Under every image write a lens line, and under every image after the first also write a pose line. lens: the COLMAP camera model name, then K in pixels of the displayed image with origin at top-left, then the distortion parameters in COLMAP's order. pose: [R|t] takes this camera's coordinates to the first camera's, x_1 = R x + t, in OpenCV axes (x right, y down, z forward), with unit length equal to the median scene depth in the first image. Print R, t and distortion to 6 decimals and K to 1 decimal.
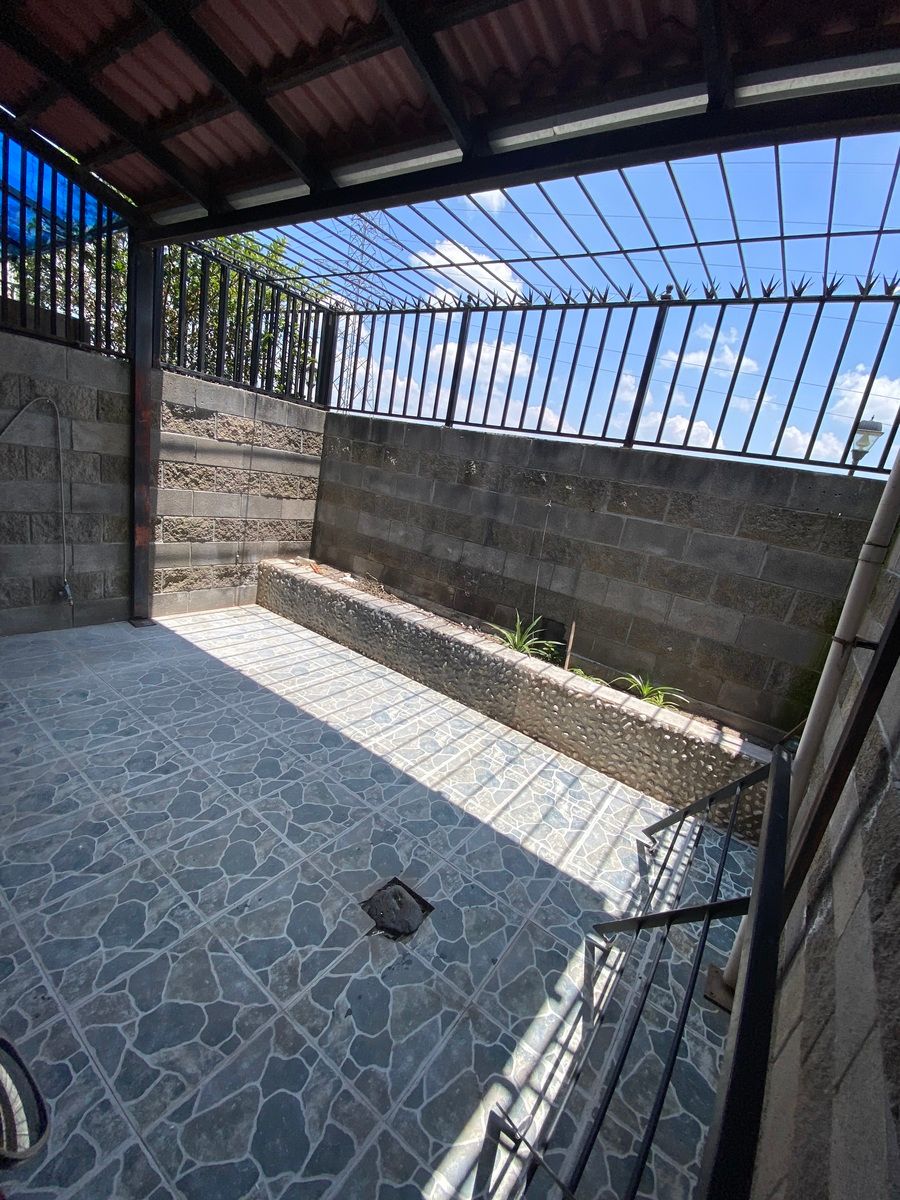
lens RADIAL K [[492.4, 0, 451.5], [0, 492.4, 601.2], [0, 0, 1]] dist [0.001643, -0.003387]
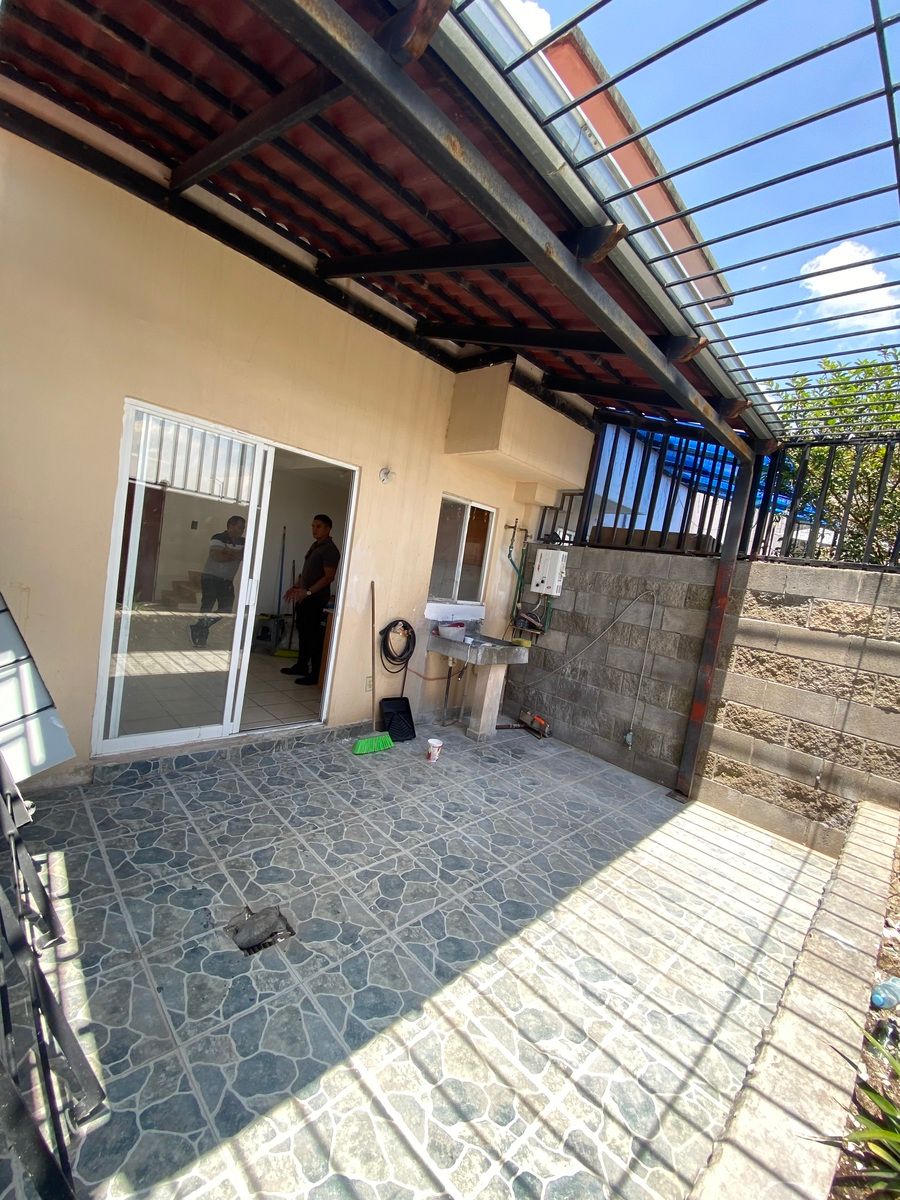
lens RADIAL K [[492.4, 0, 453.5], [0, 492.4, 596.0], [0, 0, 1]] dist [0.001643, -0.003387]
pose [[-0.142531, -0.129671, -0.981260, 0.496209], [-0.421922, 0.904757, -0.058276, -0.077852], [0.895358, 0.405709, -0.183667, 0.645243]]
